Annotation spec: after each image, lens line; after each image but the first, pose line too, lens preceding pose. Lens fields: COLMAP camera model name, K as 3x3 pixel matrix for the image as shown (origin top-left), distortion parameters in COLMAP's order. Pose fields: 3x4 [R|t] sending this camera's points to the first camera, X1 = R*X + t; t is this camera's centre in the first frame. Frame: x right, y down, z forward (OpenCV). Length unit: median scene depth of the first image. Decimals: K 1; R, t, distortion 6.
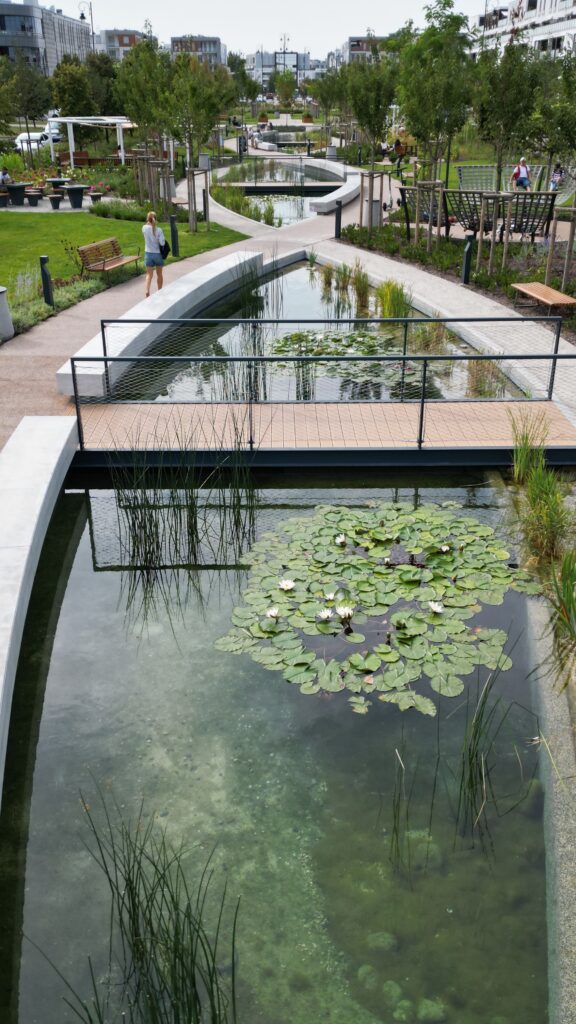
lens RADIAL K [[916.1, 0, 288.5], [0, 916.1, 513.4], [0, 0, 1]] dist [0.064628, -0.042785]
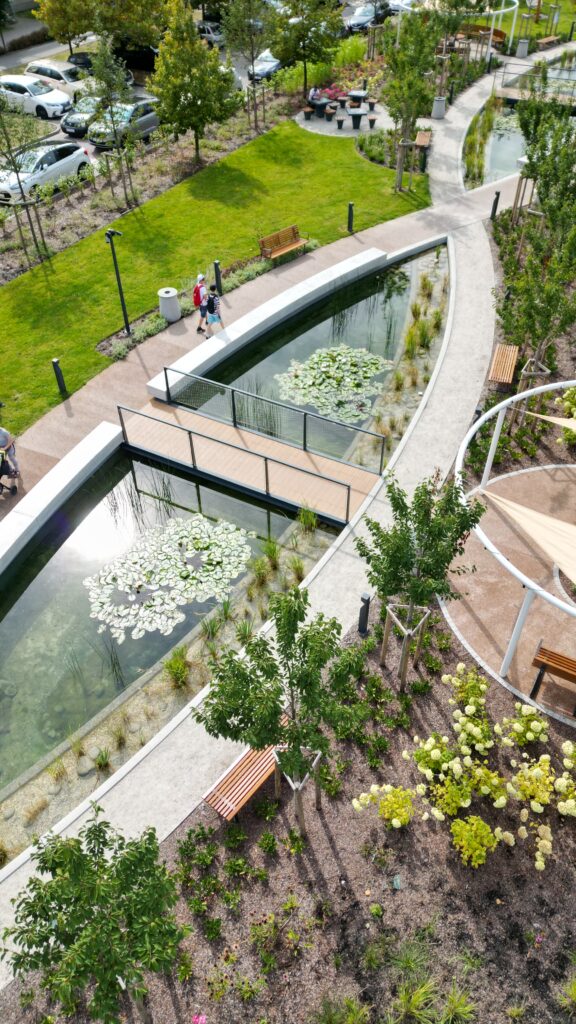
lens RADIAL K [[722.2, 0, 283.4], [0, 722.2, 511.6], [0, 0, 1]] dist [0.062733, -0.058025]
pose [[0.875298, 0.331906, -0.351698, 0.432956], [-0.195650, 0.908150, 0.370114, -0.364594], [0.442238, -0.255150, 0.859839, -0.179837]]
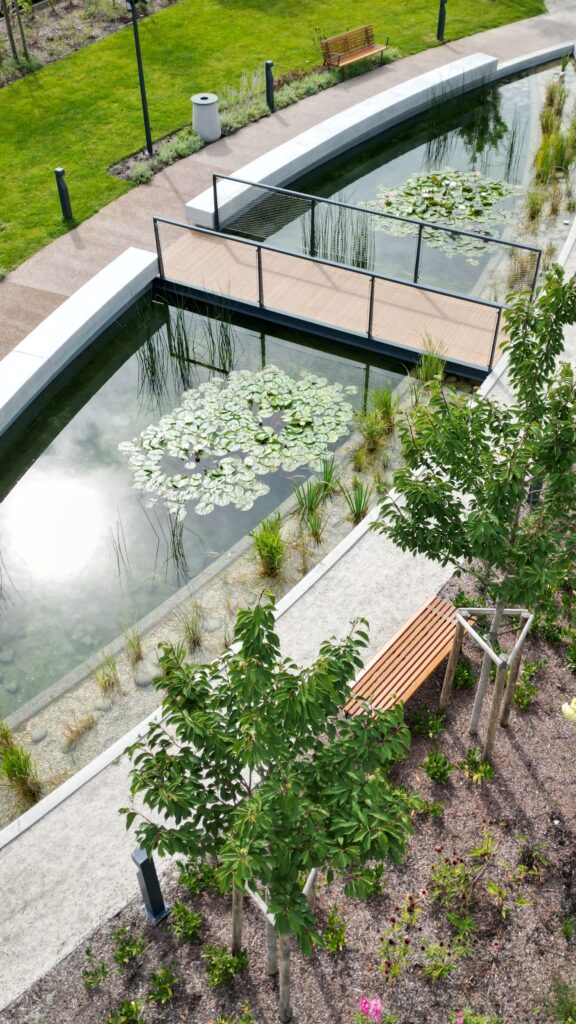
lens RADIAL K [[910.1, 0, 282.4], [0, 910.1, 513.5], [0, 0, 1]] dist [0.072093, -0.063292]
pose [[0.874096, 0.333477, -0.353198, 0.358528], [-0.195286, 0.907016, 0.373076, -0.188990], [0.444768, -0.257130, 0.857942, -0.170243]]
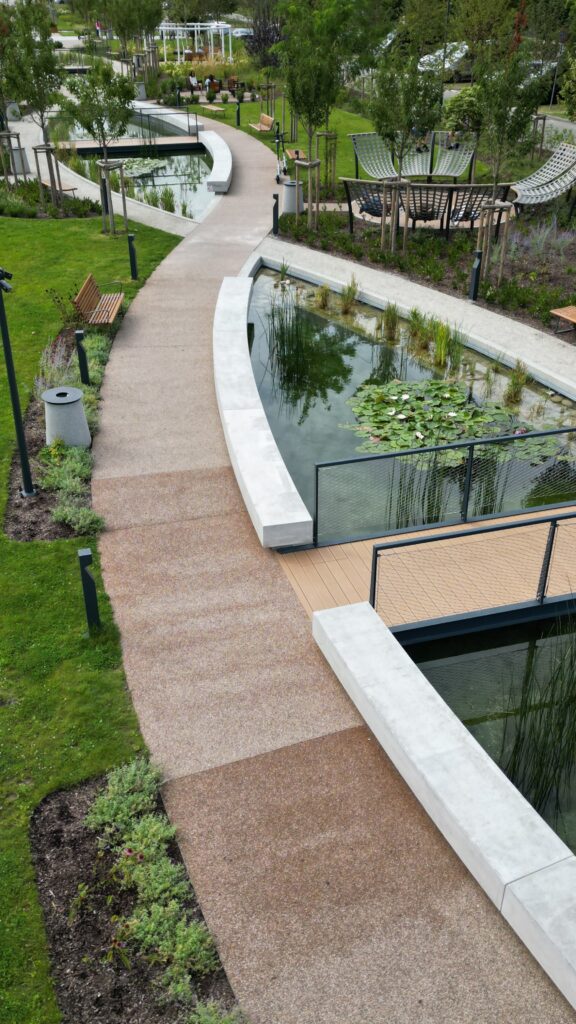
lens RADIAL K [[916.1, 0, 284.6], [0, 916.1, 511.6], [0, 0, 1]] dist [0.064628, -0.042785]
pose [[0.958923, -0.142156, 0.245476, -0.305482], [0.117564, 0.986711, 0.112158, -0.179331], [-0.258158, -0.078692, 0.962892, 0.100819]]
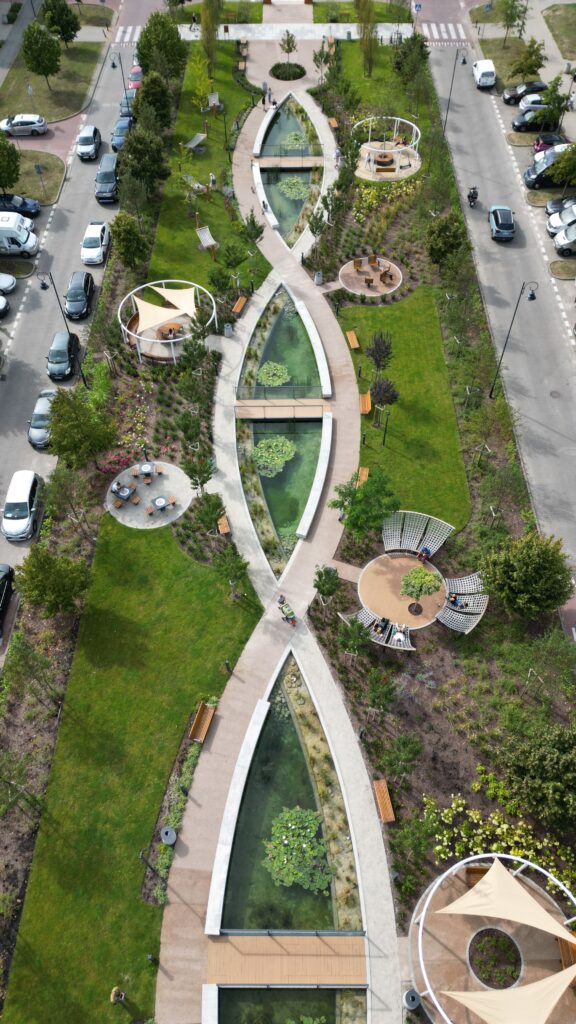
lens RADIAL K [[722.2, 0, 286.4], [0, 722.2, 511.2], [0, 0, 1]] dist [0.062733, -0.058025]
pose [[0.999840, -0.003947, -0.017419, 0.049914], [0.011712, 0.881222, 0.472558, -1.771485], [0.013485, -0.472687, 0.881127, -0.350975]]
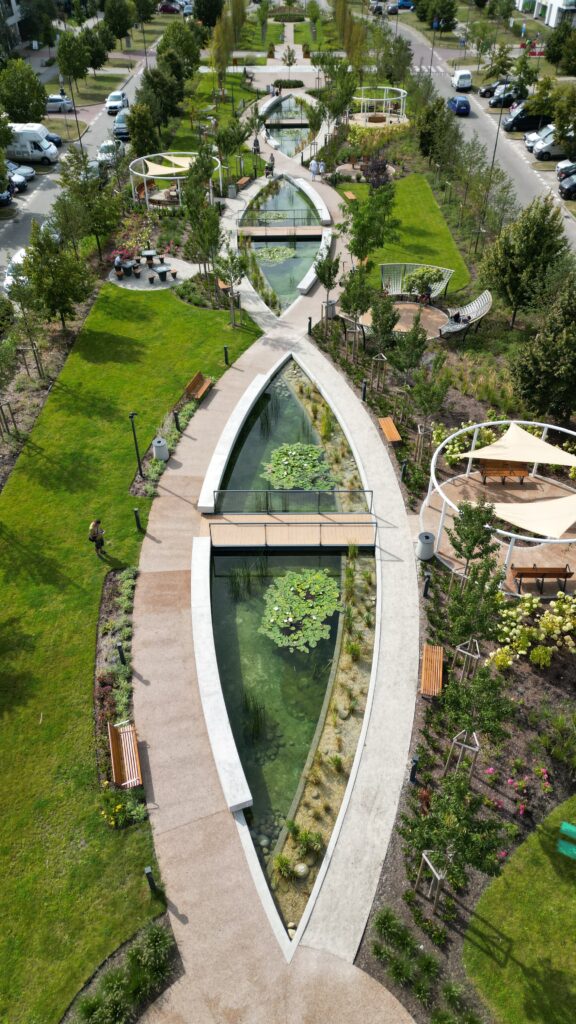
lens RADIAL K [[722.2, 0, 284.0], [0, 722.2, 510.4], [0, 0, 1]] dist [0.062733, -0.058025]
pose [[0.999929, 0.003612, -0.011387, 0.028825], [-0.000538, 0.965850, 0.259100, -0.492937], [0.011934, -0.259075, 0.965783, -0.799610]]
